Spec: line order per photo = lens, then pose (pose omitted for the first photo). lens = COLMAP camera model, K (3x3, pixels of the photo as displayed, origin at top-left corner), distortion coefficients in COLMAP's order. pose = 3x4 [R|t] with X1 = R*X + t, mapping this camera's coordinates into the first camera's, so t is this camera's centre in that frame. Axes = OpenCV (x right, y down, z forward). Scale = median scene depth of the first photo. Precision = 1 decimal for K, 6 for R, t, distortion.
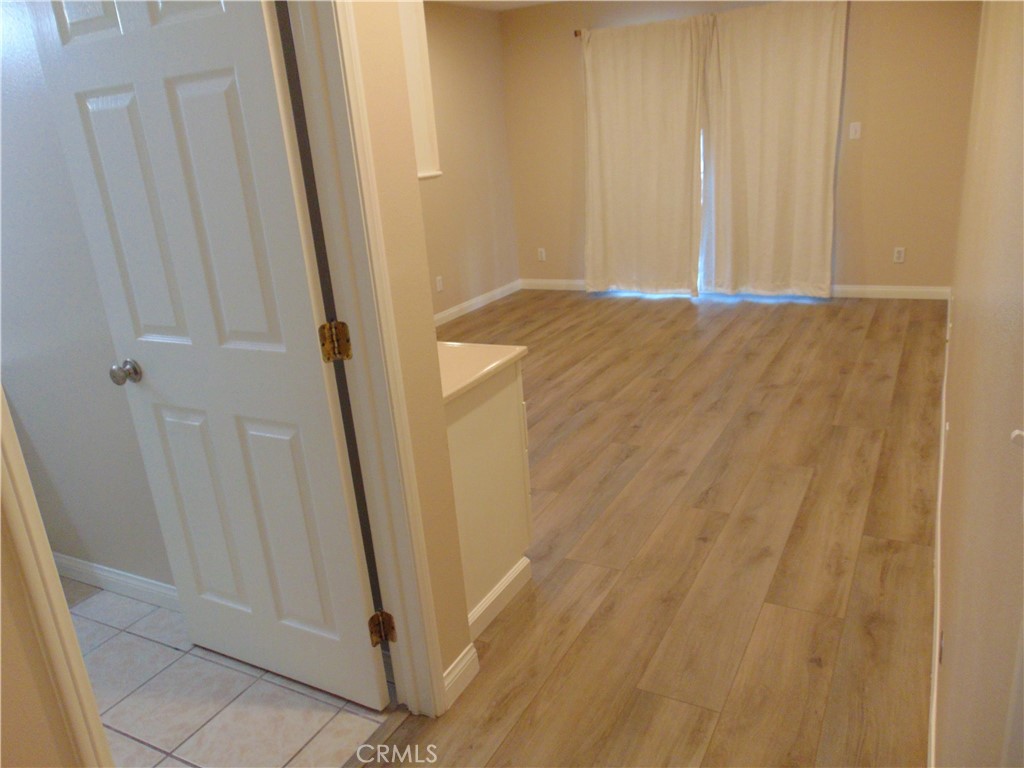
lens RADIAL K [[774.1, 0, 511.3], [0, 774.1, 385.3], [0, 0, 1]] dist [-0.004110, 0.037636]
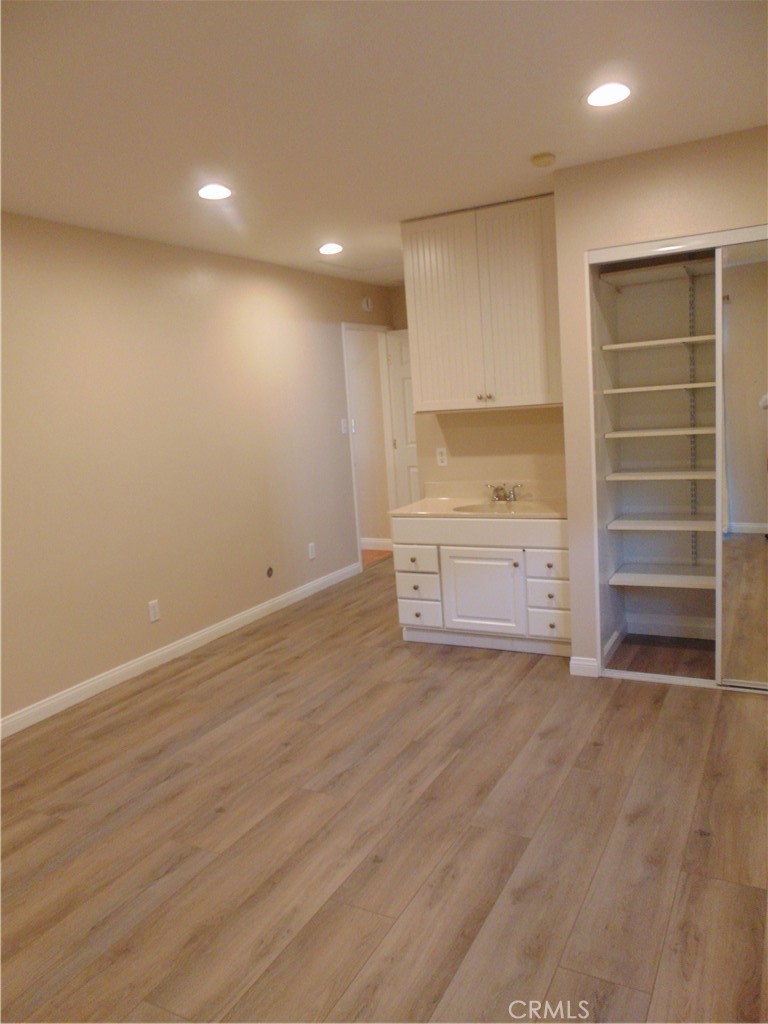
lens RADIAL K [[774.1, 0, 384.1], [0, 774.1, 512.1], [0, 0, 1]] dist [-0.004110, 0.037636]
pose [[-0.988700, 0.149348, 0.012971, 0.001937], [0.139379, 0.883935, 0.446354, -0.585743], [0.055197, 0.443118, -0.894762, 1.772809]]
